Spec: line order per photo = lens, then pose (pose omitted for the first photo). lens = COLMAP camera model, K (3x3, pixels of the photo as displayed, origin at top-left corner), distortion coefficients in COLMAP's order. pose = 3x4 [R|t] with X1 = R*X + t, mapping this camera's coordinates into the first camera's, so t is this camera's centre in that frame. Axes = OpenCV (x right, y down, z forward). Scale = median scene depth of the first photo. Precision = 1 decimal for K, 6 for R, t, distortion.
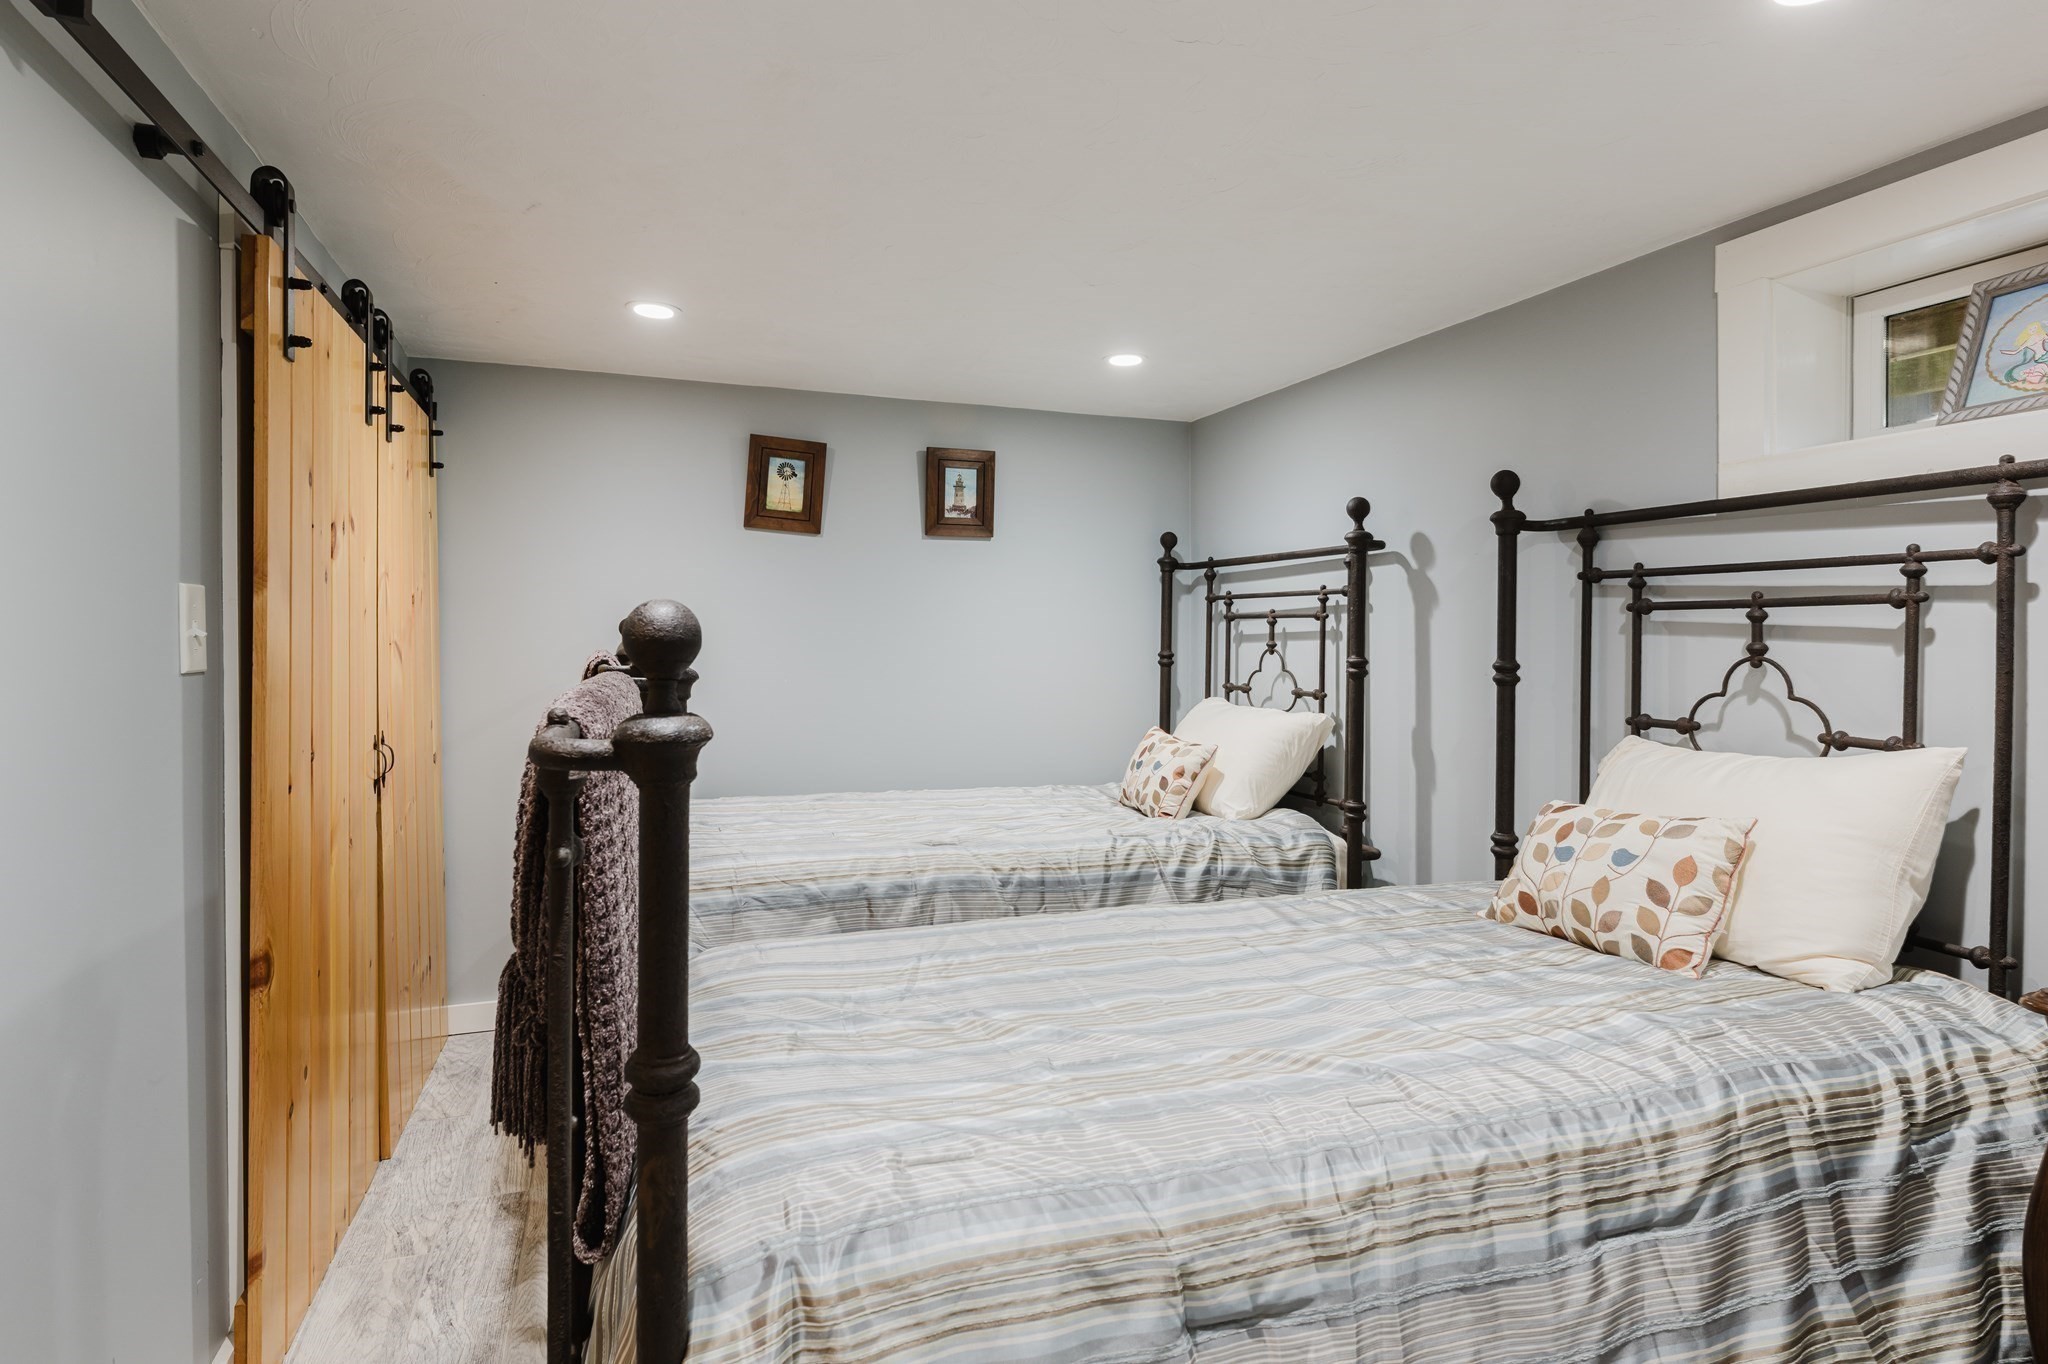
lens RADIAL K [[1092.1, 0, 1026.6], [0, 1092.1, 643.3], [0, 0, 1]] dist [-0.000011, 0.000653]
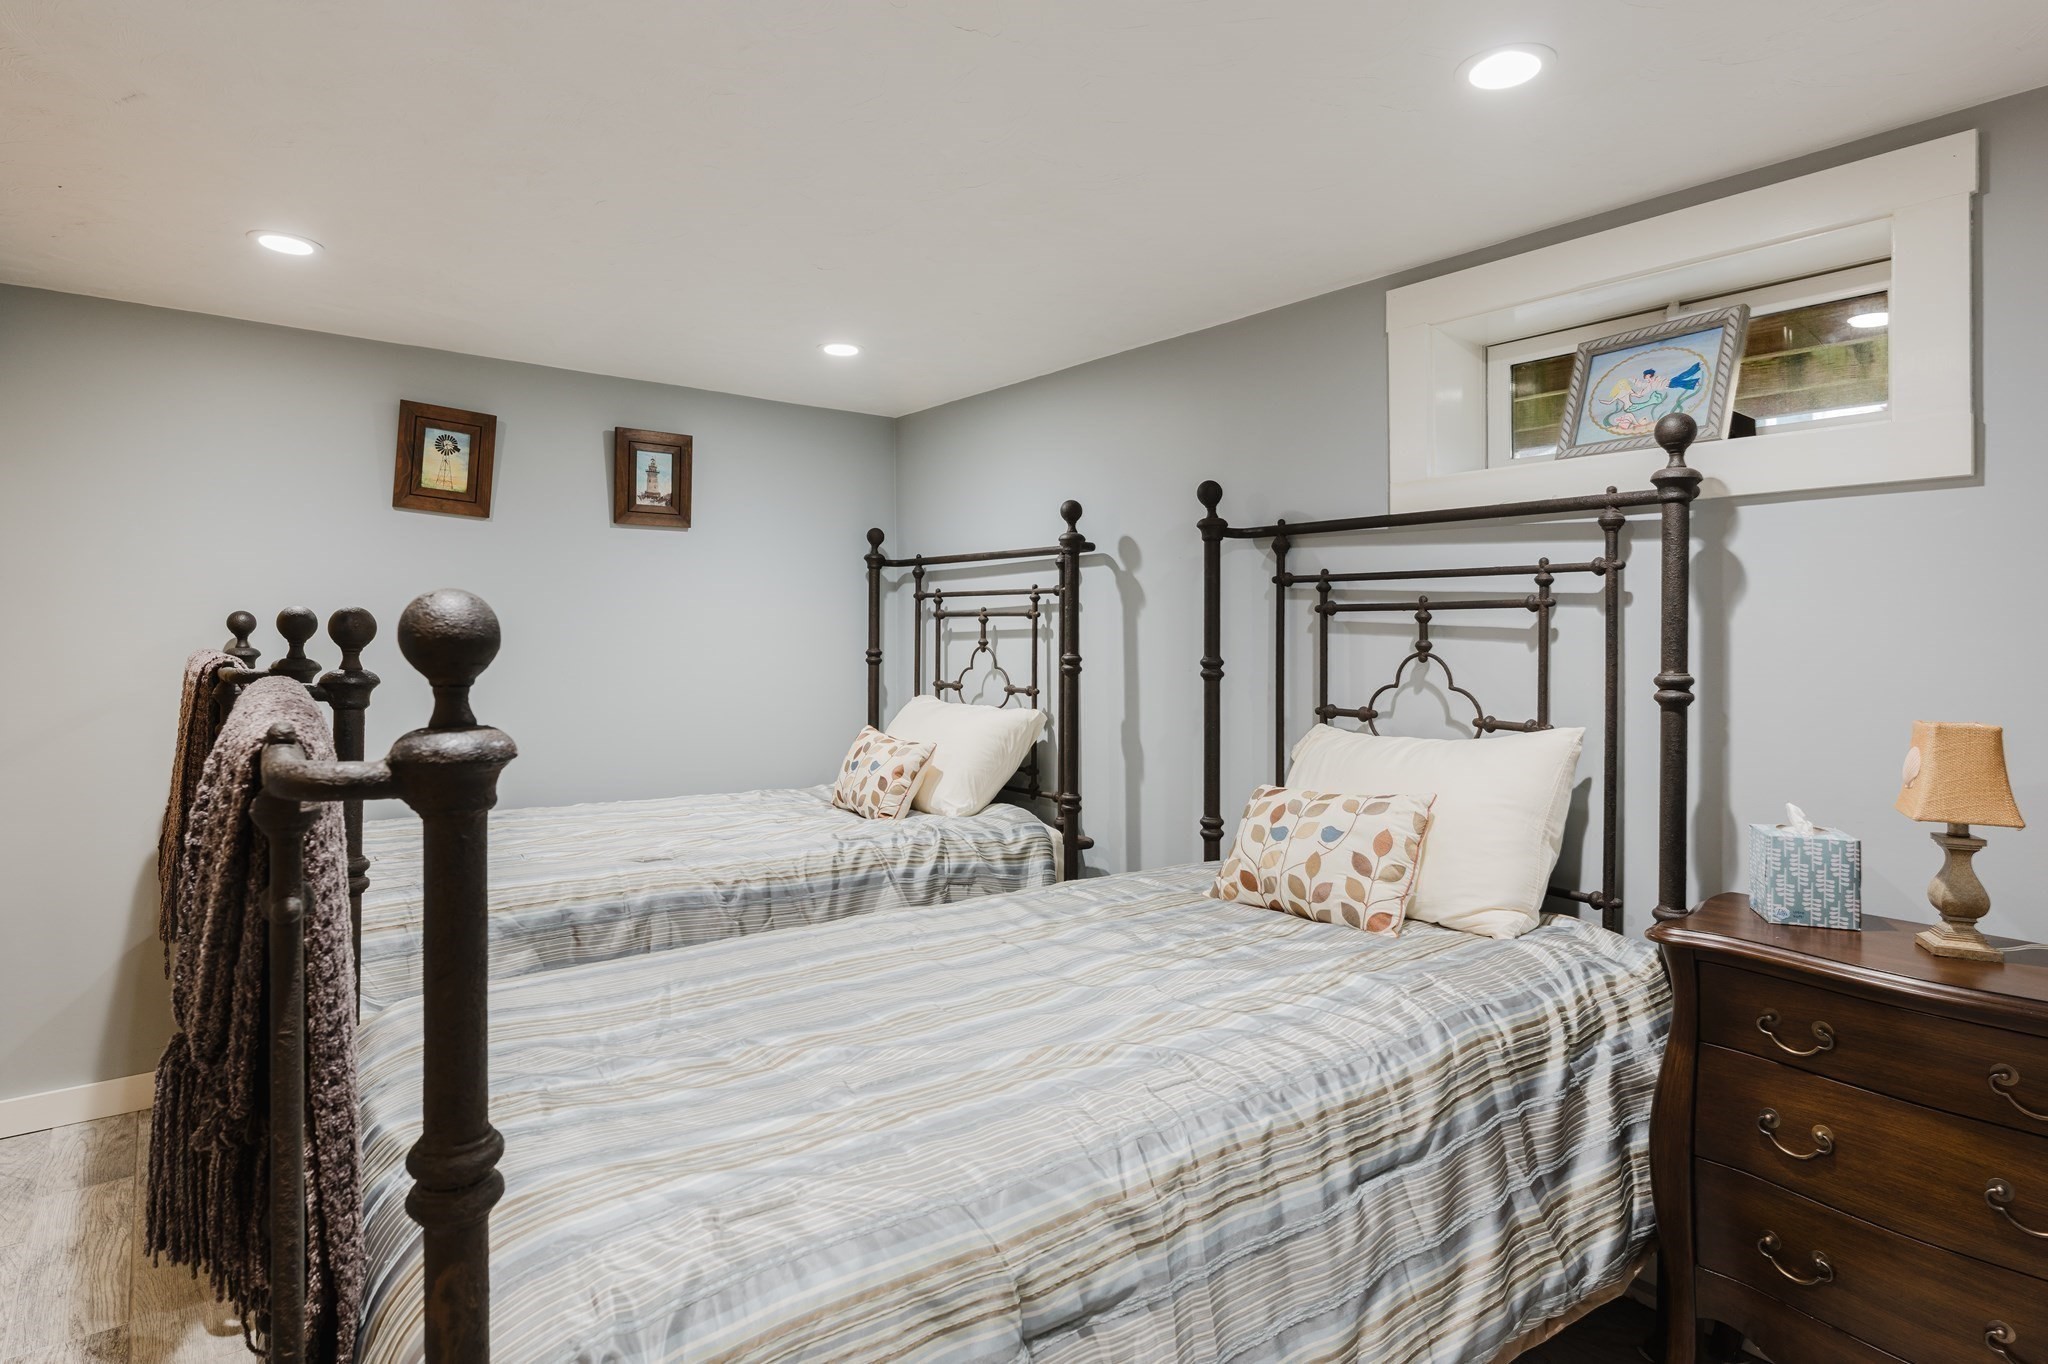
lens RADIAL K [[1092.1, 0, 1026.6], [0, 1092.1, 643.3], [0, 0, 1]] dist [-0.000011, 0.000653]
pose [[0.950886, -0.001155, 0.309538, -0.100050], [0.000428, 0.999997, 0.002415, -0.000652], [-0.309540, -0.002164, 0.950884, 0.044937]]
